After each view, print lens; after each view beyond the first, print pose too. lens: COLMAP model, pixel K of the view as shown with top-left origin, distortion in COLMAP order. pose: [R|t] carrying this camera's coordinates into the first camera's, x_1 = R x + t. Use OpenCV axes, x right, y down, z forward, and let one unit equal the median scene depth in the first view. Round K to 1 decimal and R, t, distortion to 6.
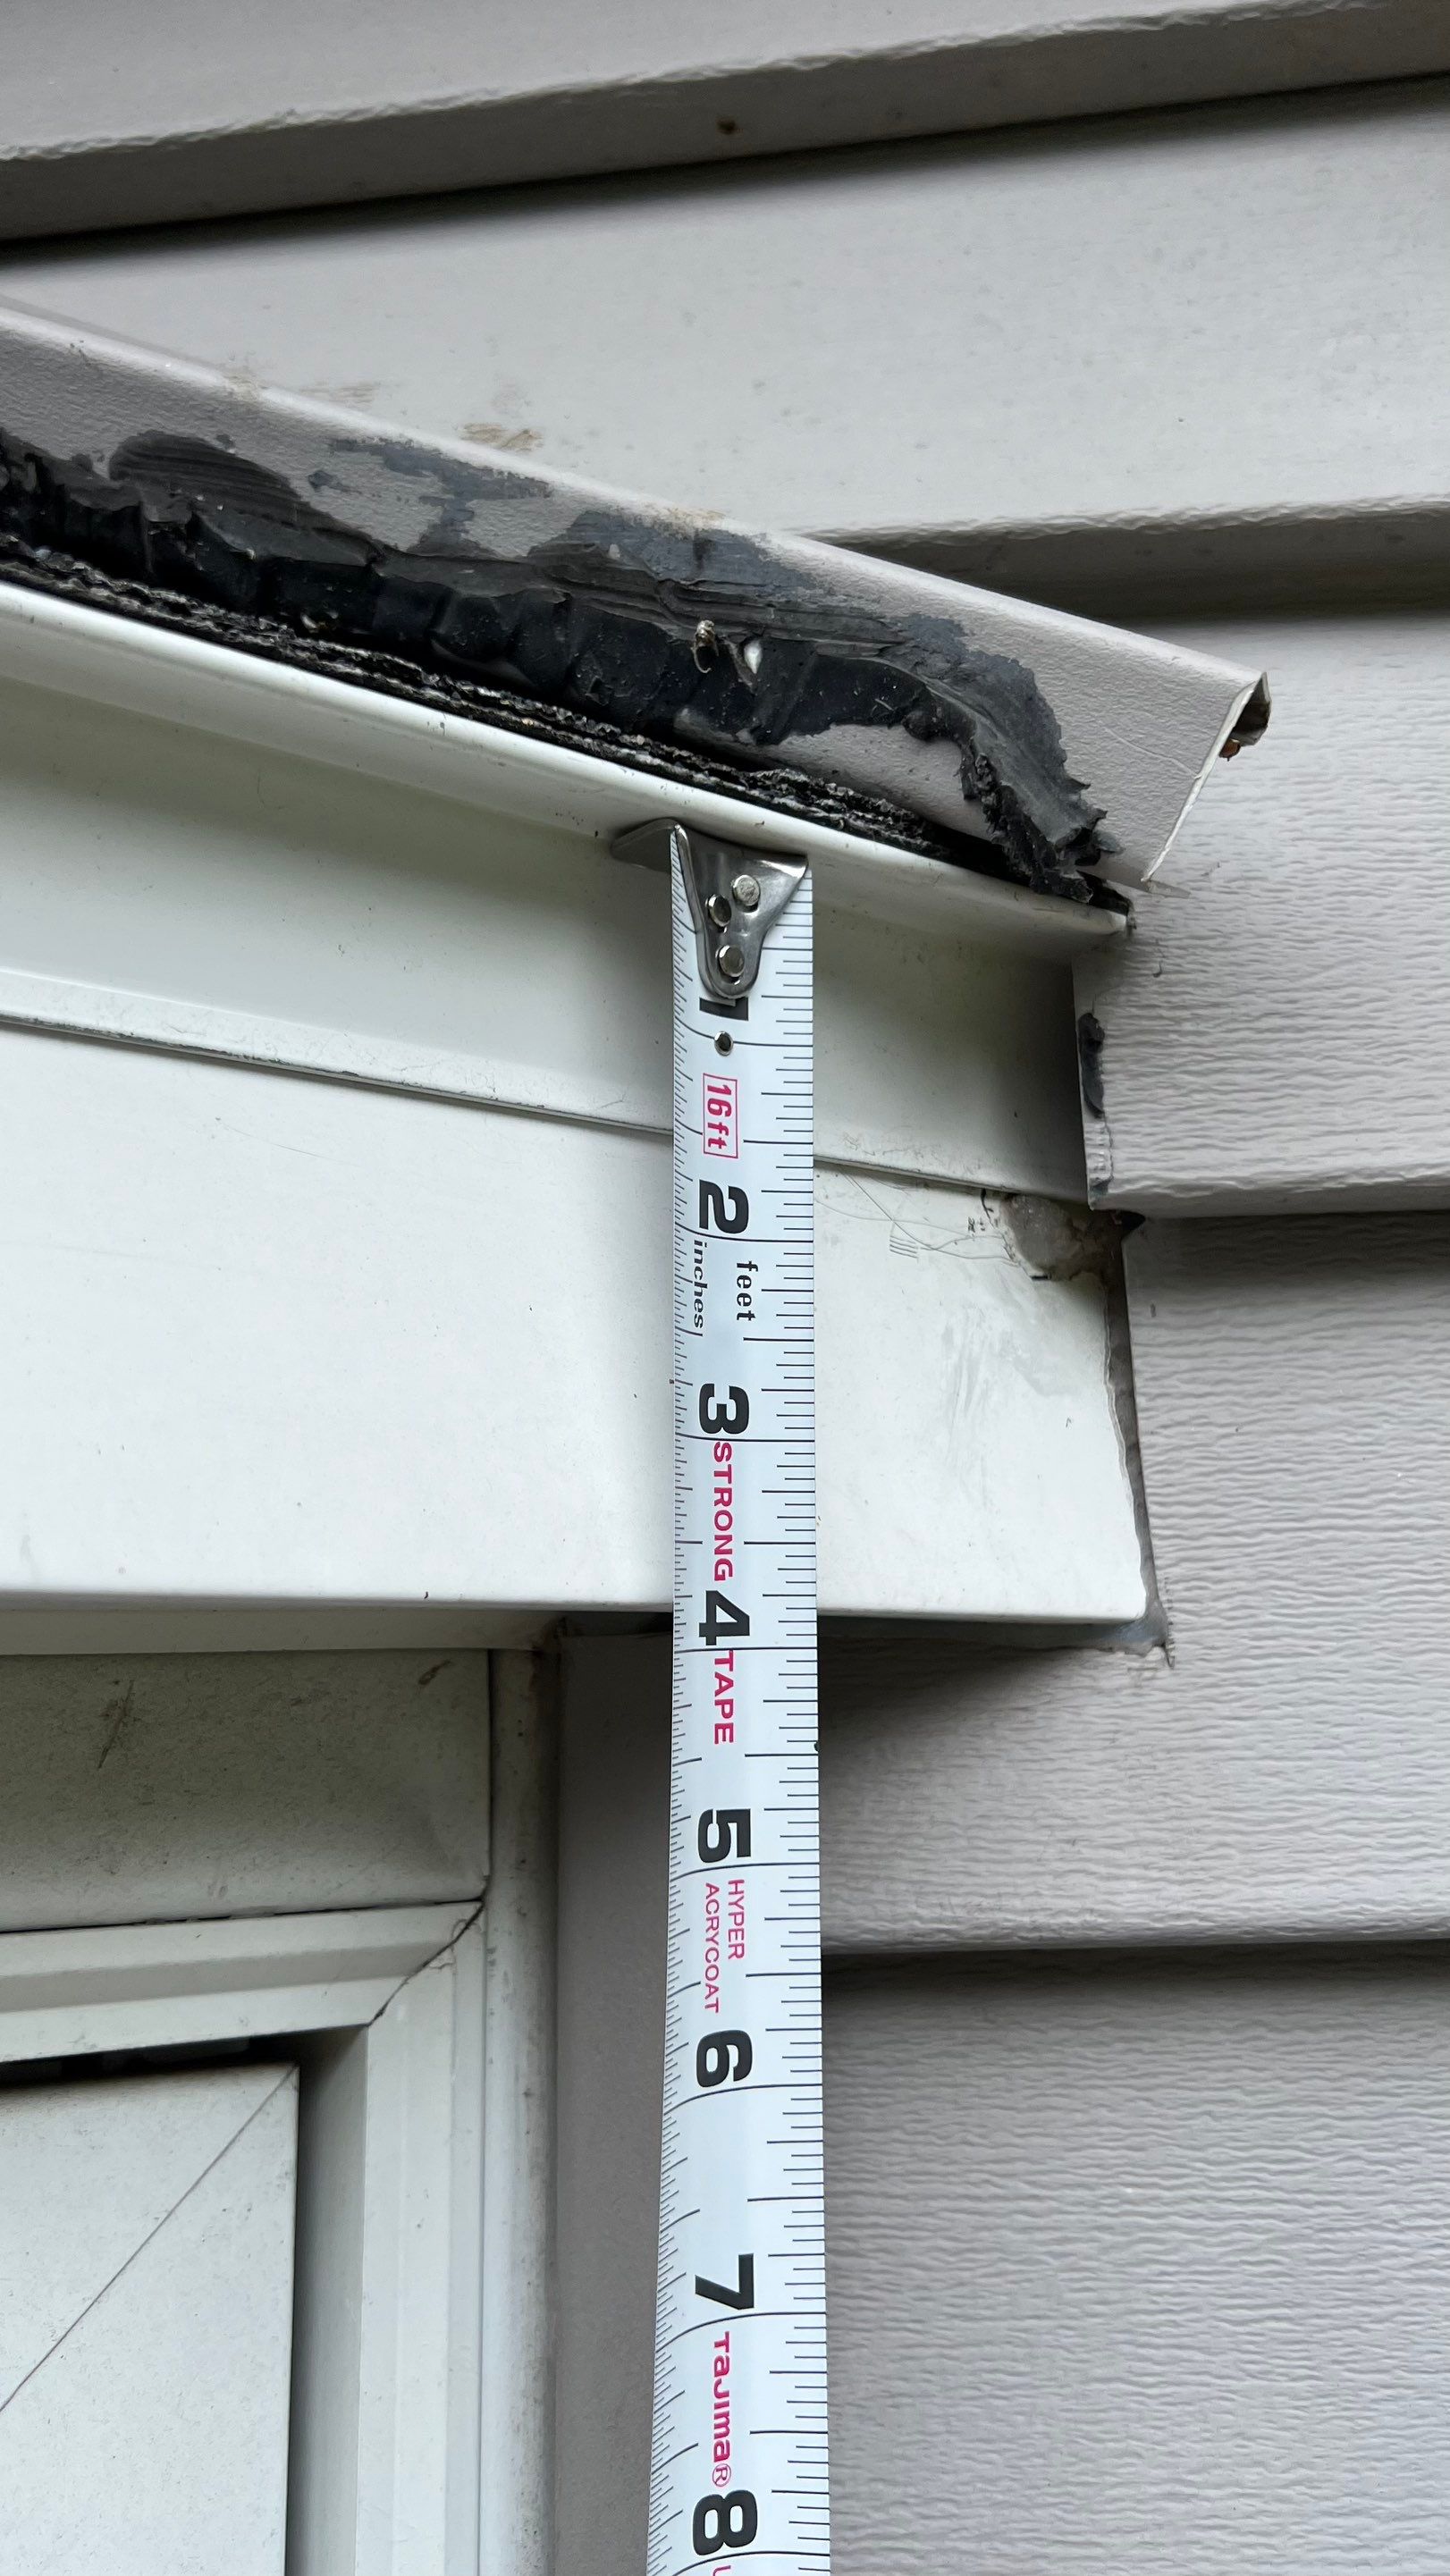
lens RADIAL K [[2008.4, 0, 725.0], [0, 2008.4, 1288.0], [0, 0, 1]] dist [-0.000718, 0.038558]
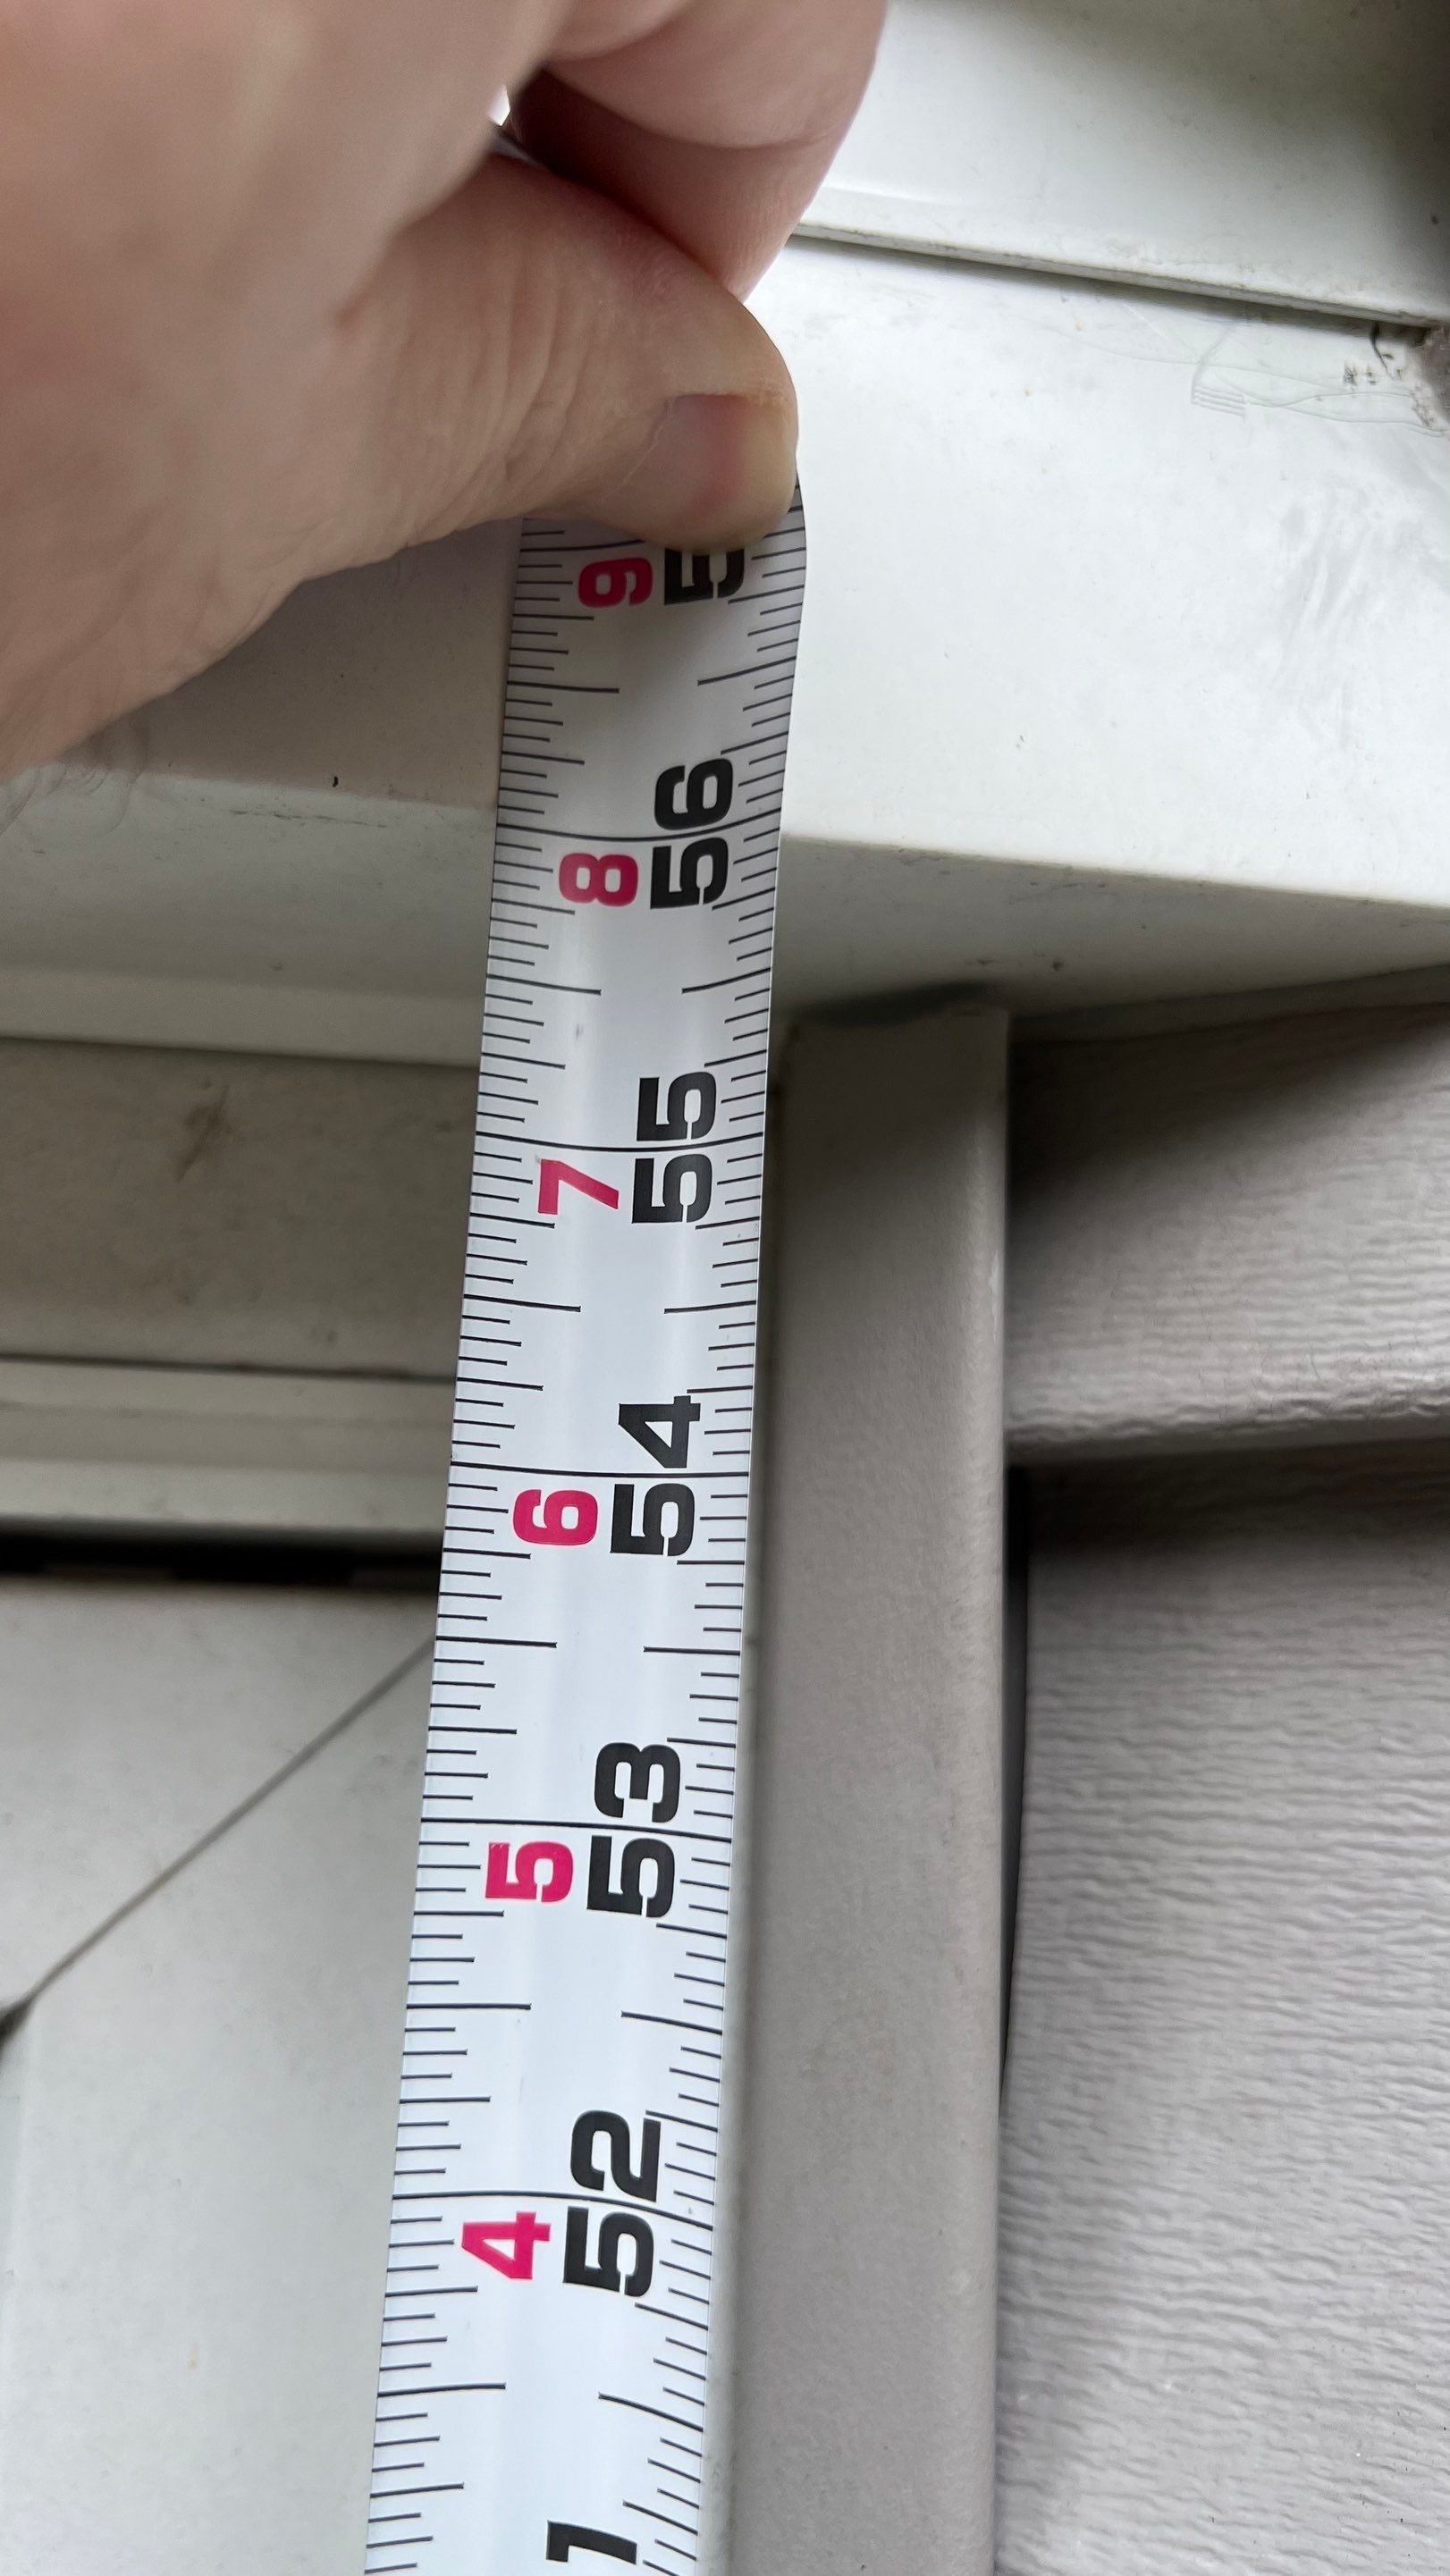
lens RADIAL K [[2008.4, 0, 725.0], [0, 2008.4, 1288.0], [0, 0, 1]] dist [-0.000718, 0.038558]
pose [[0.902519, -0.045689, -0.428219, 0.217297], [0.046949, 0.998868, -0.007626, 0.275333], [0.428082, -0.013222, 0.903643, 0.329214]]
